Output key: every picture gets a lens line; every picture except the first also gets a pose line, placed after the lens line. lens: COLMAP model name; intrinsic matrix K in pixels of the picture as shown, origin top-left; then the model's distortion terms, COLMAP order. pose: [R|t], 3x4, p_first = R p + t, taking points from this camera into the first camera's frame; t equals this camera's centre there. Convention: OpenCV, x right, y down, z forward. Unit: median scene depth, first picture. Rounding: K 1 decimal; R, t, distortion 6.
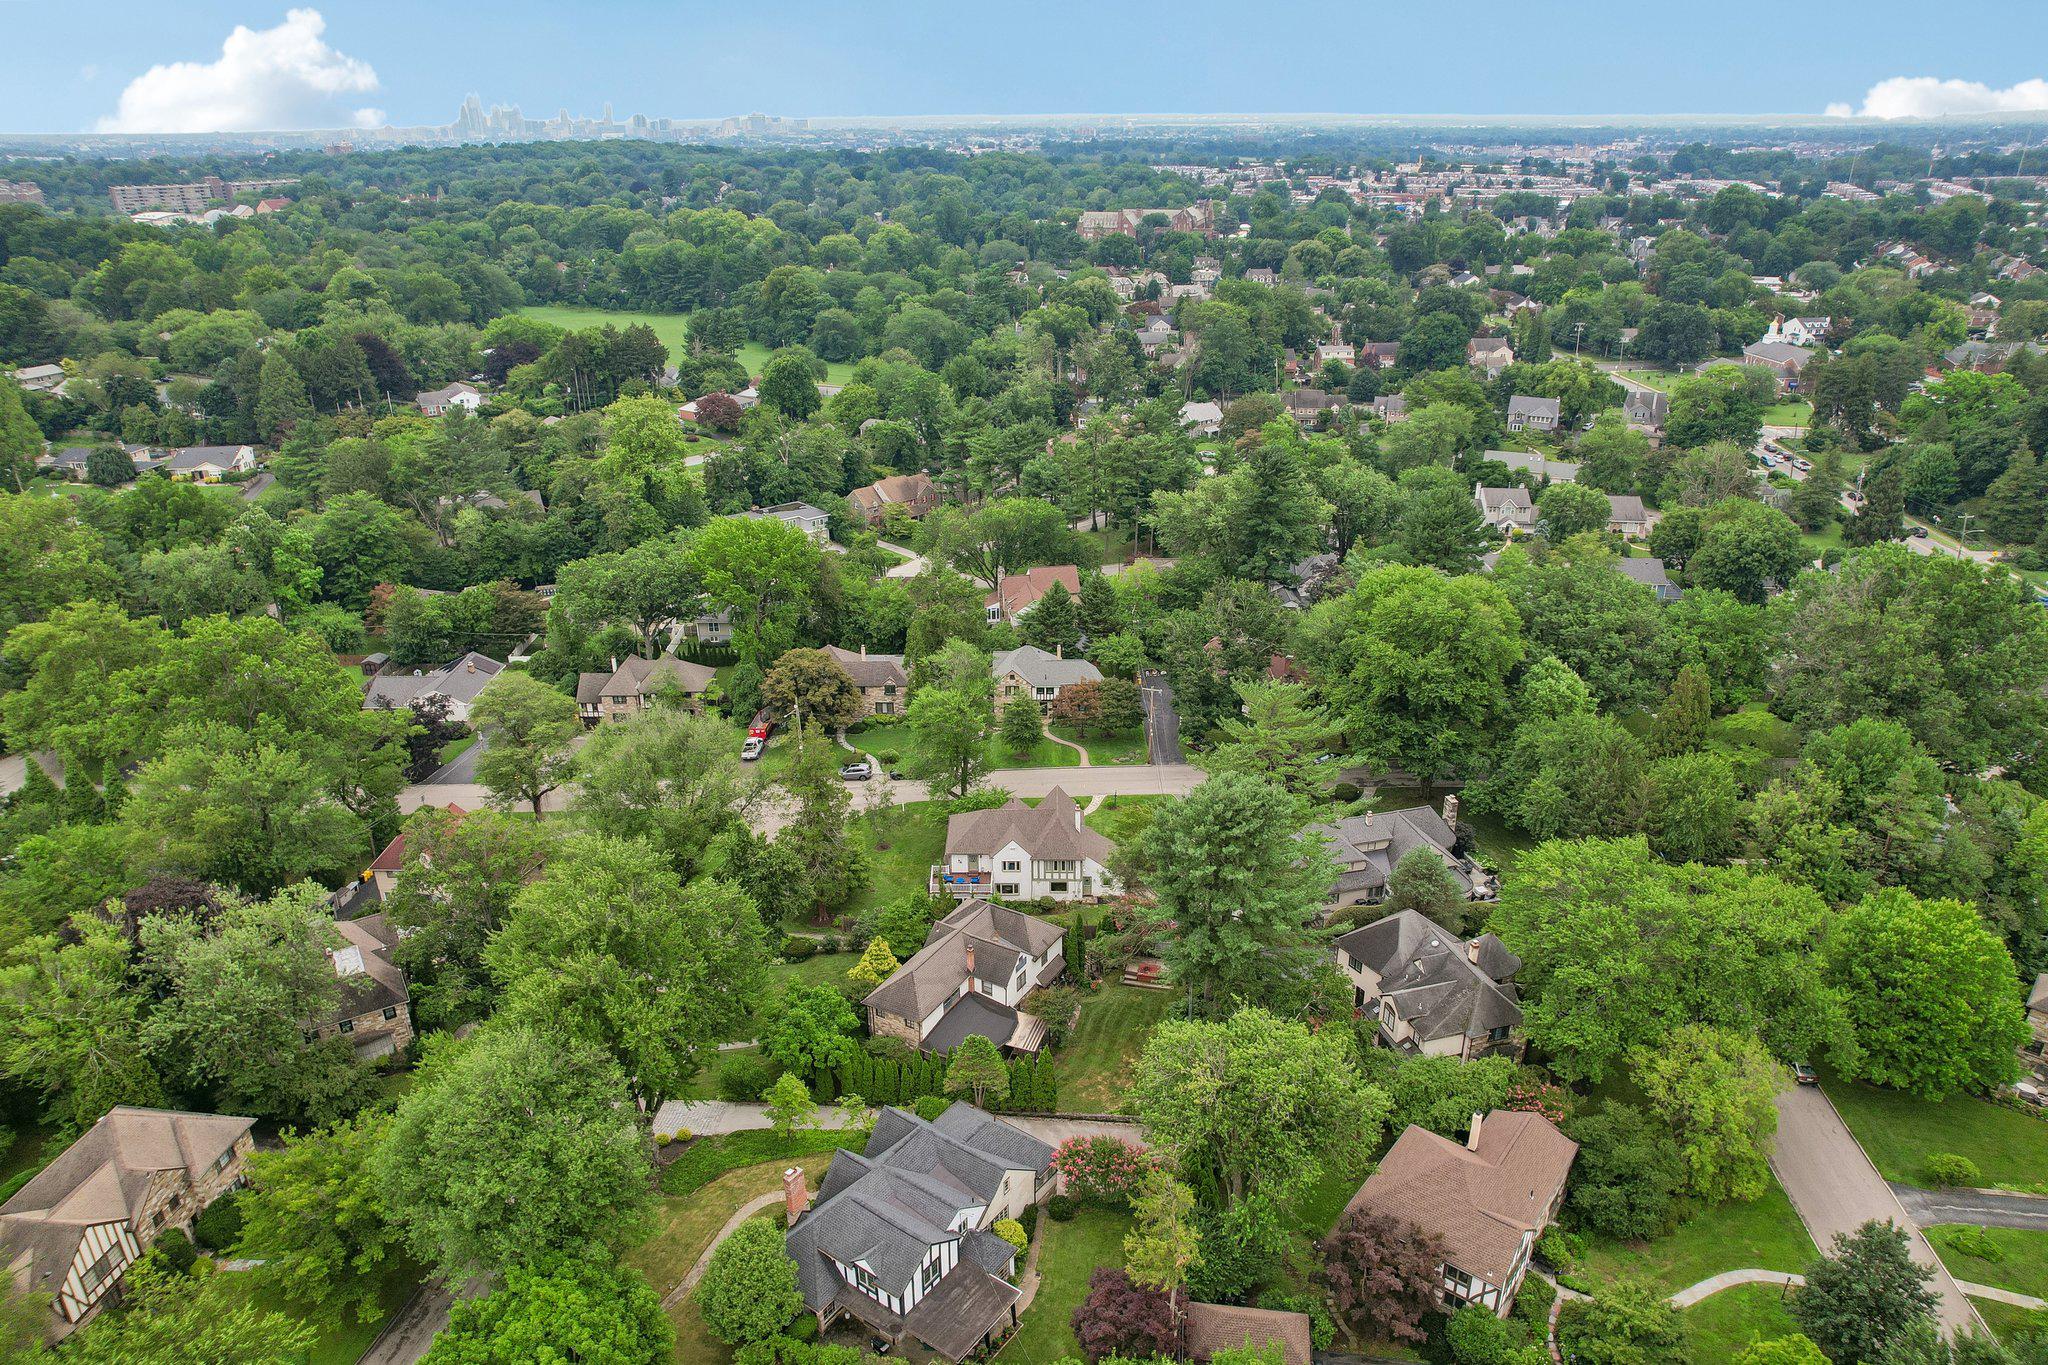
lens RADIAL K [[1312.5, 0, 1027.4], [0, 1312.5, 679.3], [0, 0, 1]] dist [-0.076153, 0.062636]
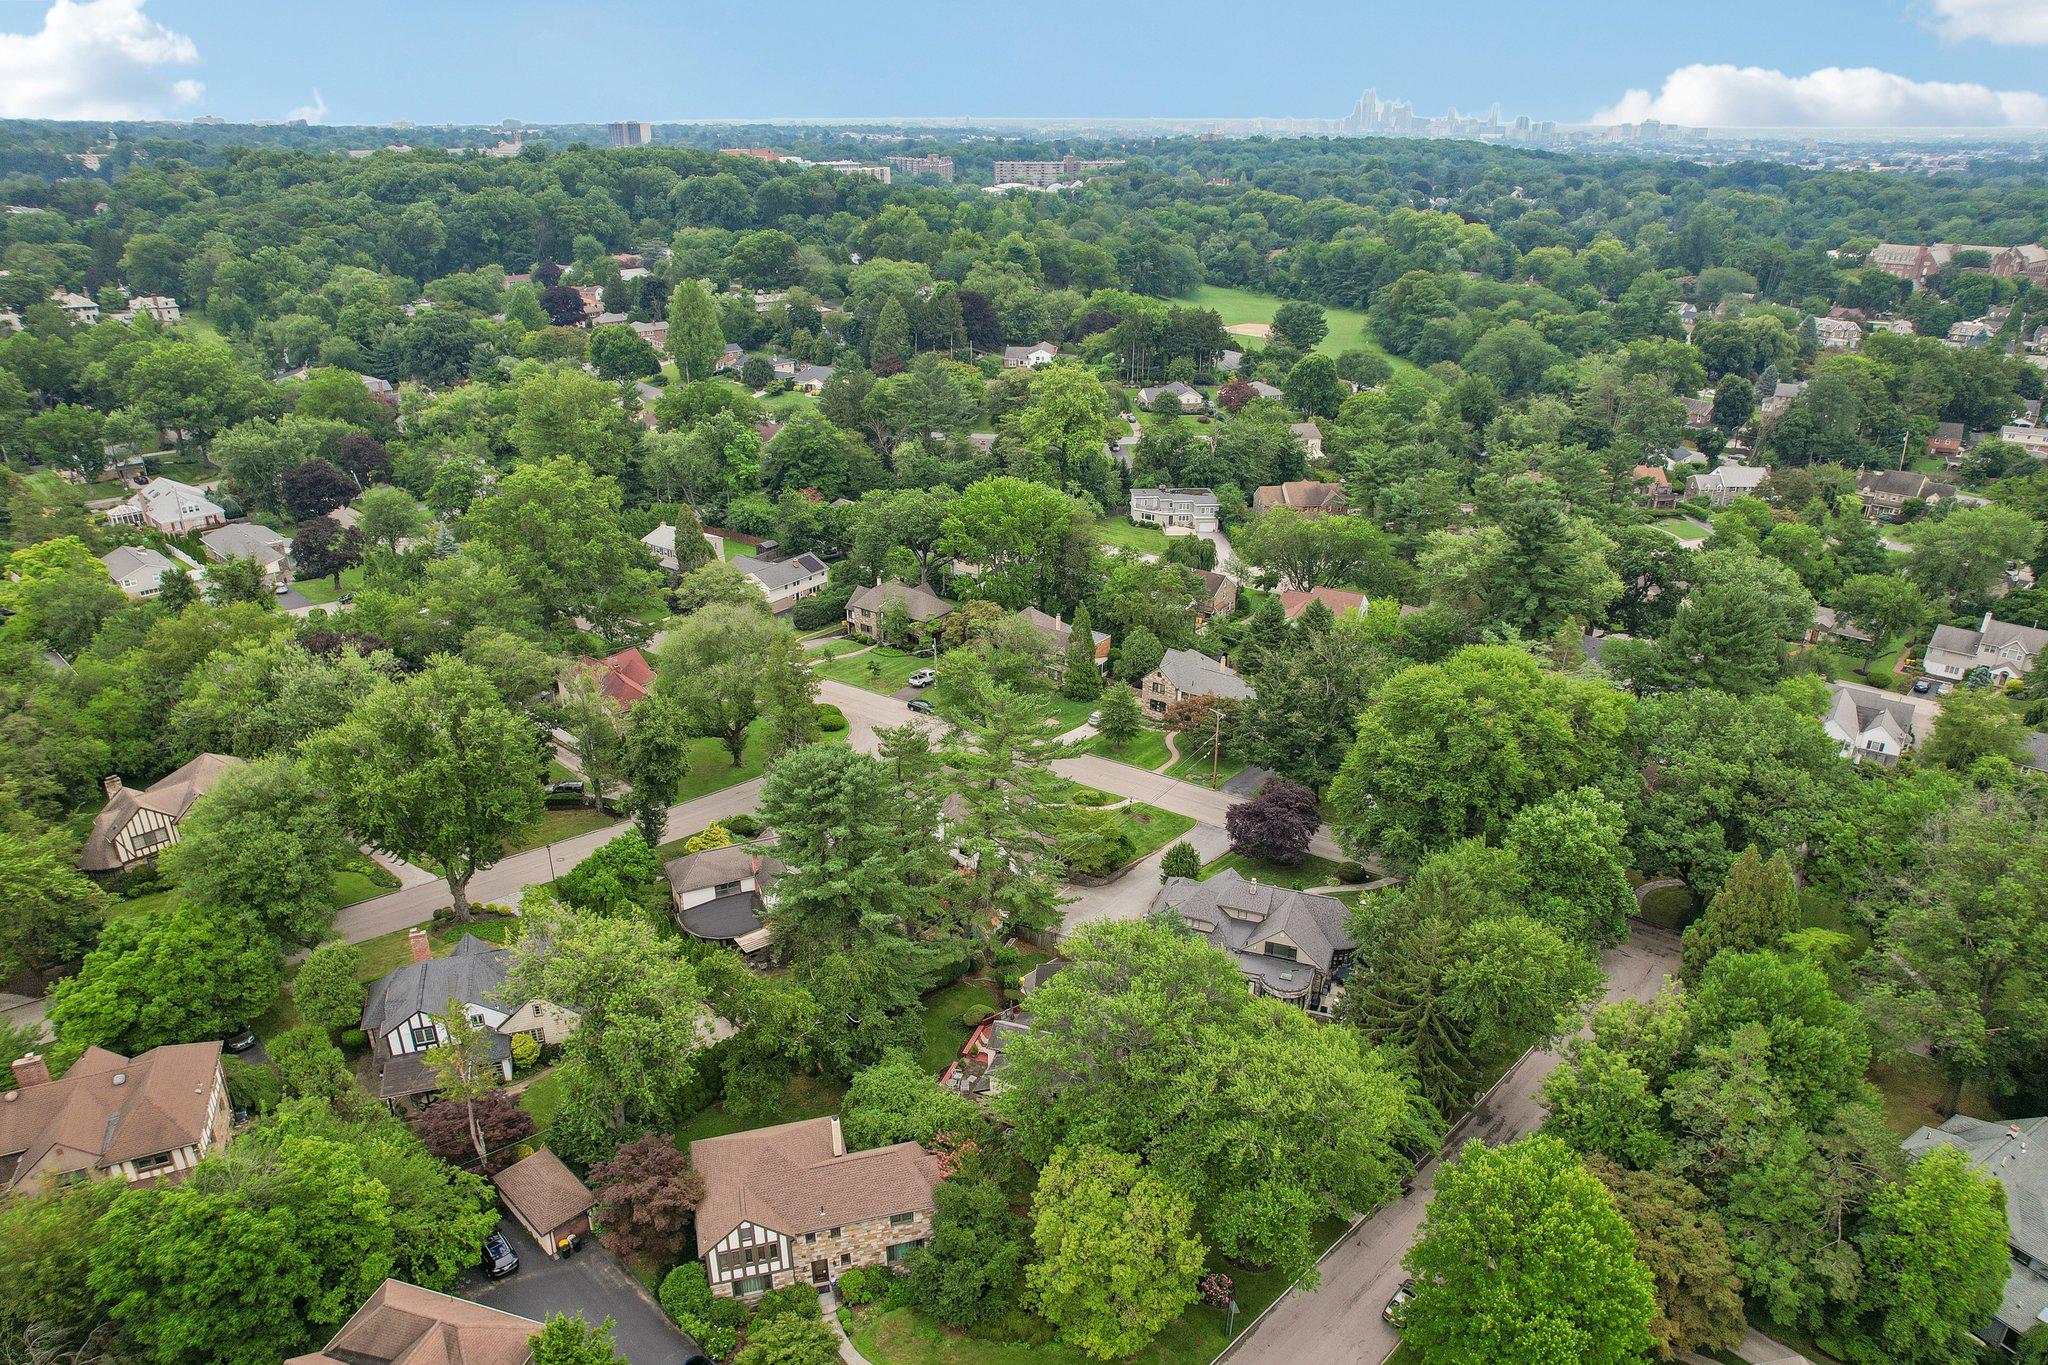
lens RADIAL K [[1312.5, 0, 1027.4], [0, 1312.5, 679.3], [0, 0, 1]] dist [-0.076153, 0.062636]
pose [[0.819671, 0.240640, -0.519838, 0.560460], [-0.240655, 0.968175, 0.068721, -0.055924], [0.519831, 0.068773, 0.851496, 0.131511]]
